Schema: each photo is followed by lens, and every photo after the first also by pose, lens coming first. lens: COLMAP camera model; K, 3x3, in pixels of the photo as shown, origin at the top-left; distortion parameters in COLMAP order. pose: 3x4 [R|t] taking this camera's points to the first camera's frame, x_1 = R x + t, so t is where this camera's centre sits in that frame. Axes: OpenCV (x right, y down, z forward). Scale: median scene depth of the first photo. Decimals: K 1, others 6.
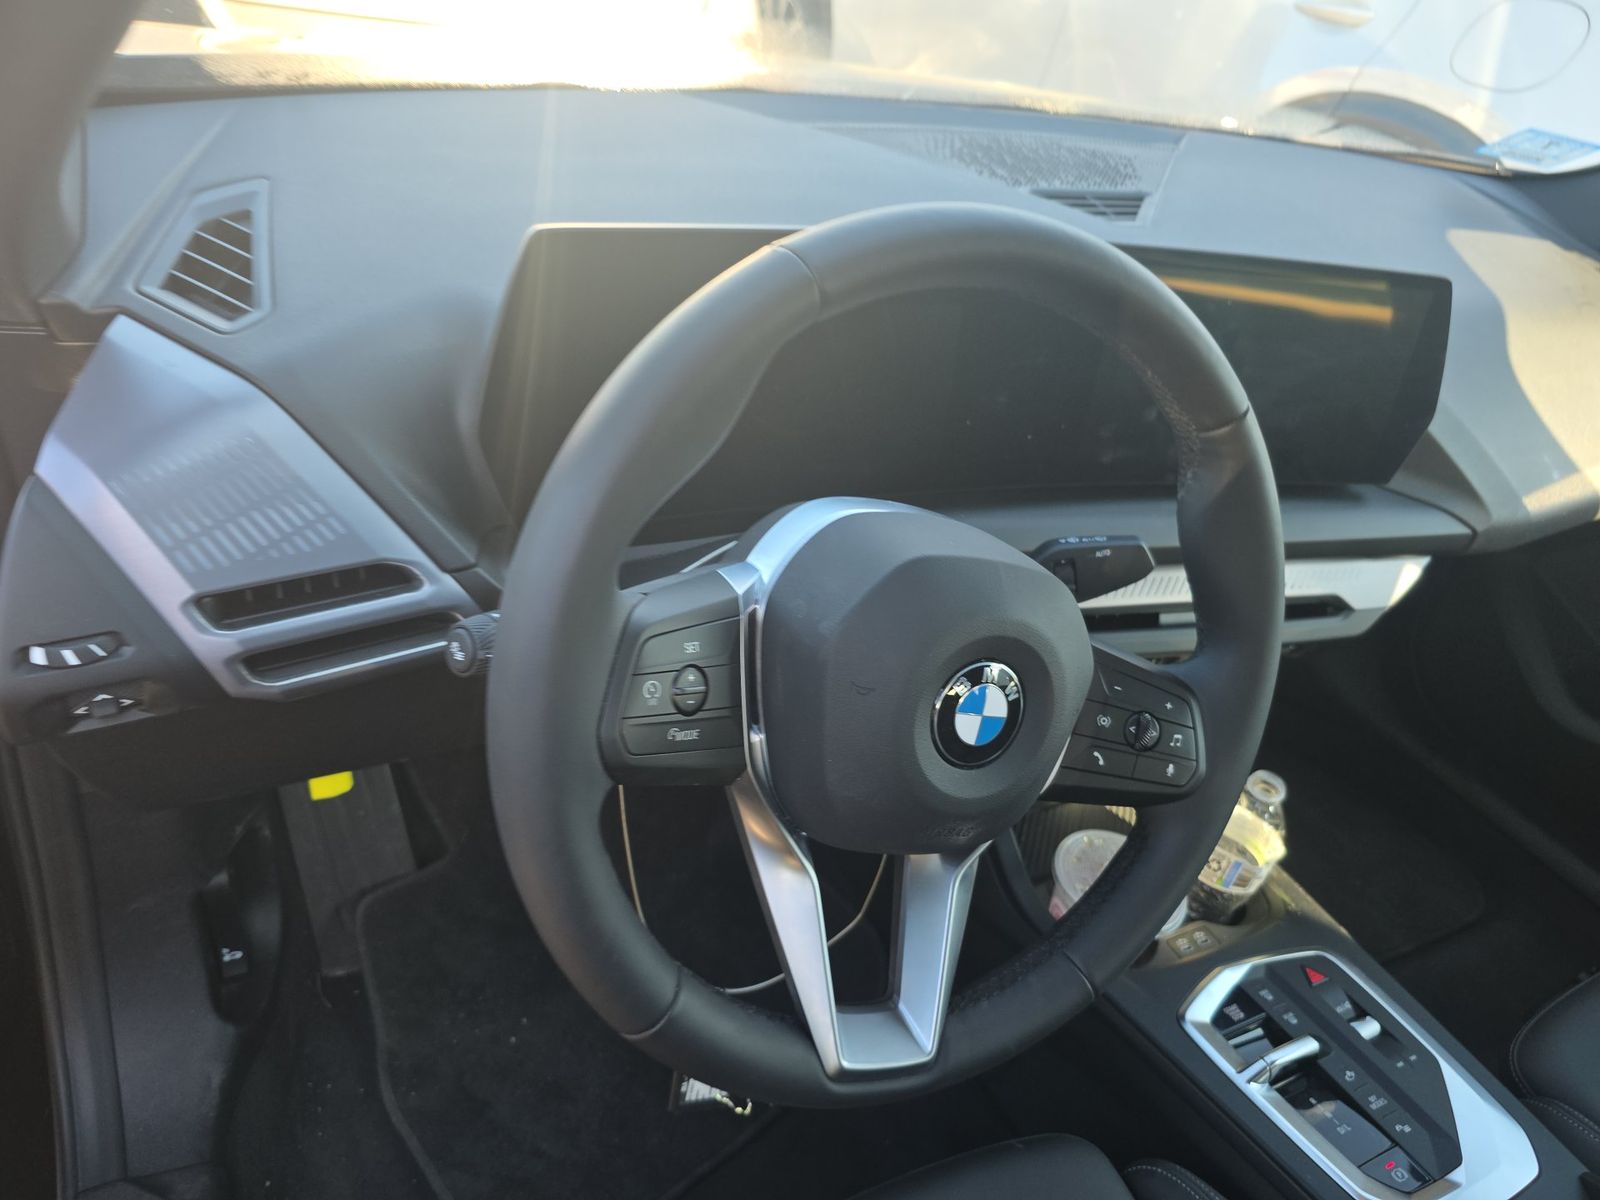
lens RADIAL K [[1096.4, 0, 802.1], [0, 1096.4, 606.9], [0, 0, 1]] dist [0.035528, -0.042774]
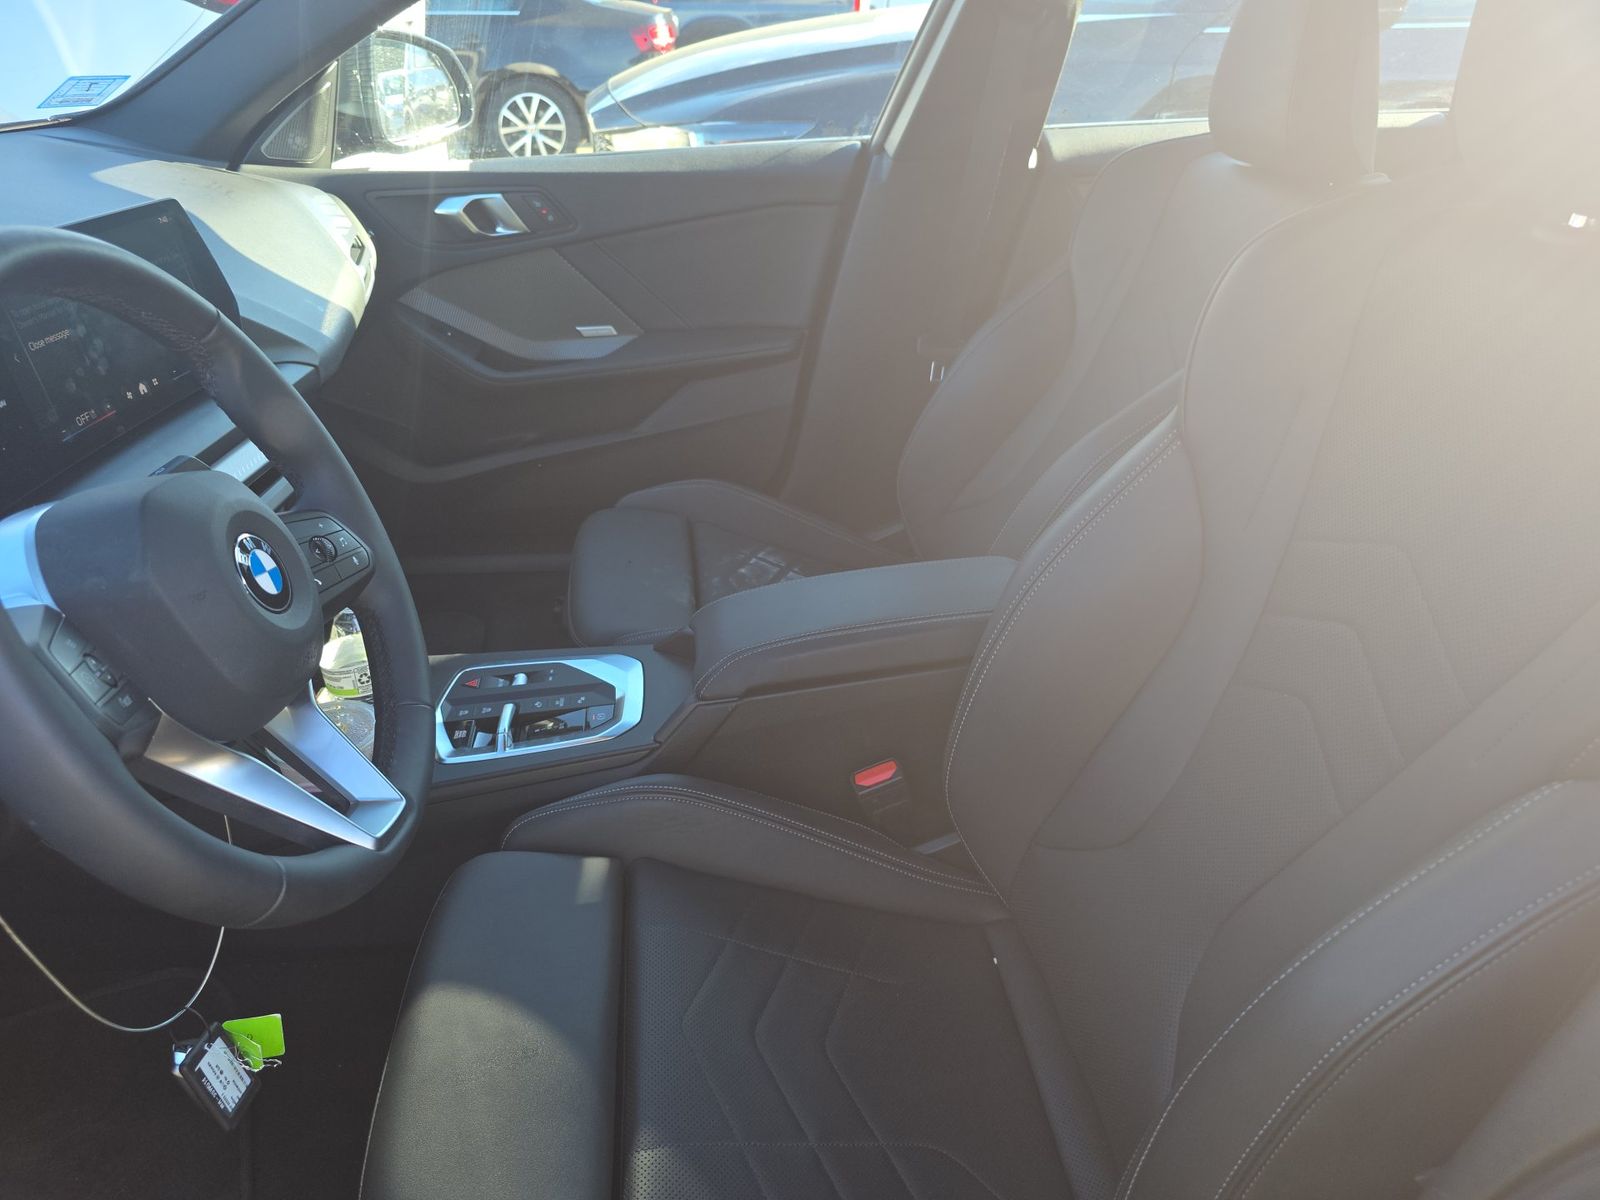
lens RADIAL K [[1096.4, 0, 802.1], [0, 1096.4, 606.9], [0, 0, 1]] dist [0.035528, -0.042774]
pose [[0.348820, -0.589617, 0.728475, -0.369892], [0.553877, 0.756722, 0.347264, 0.016019], [-0.756006, 0.282353, 0.590535, -0.161675]]
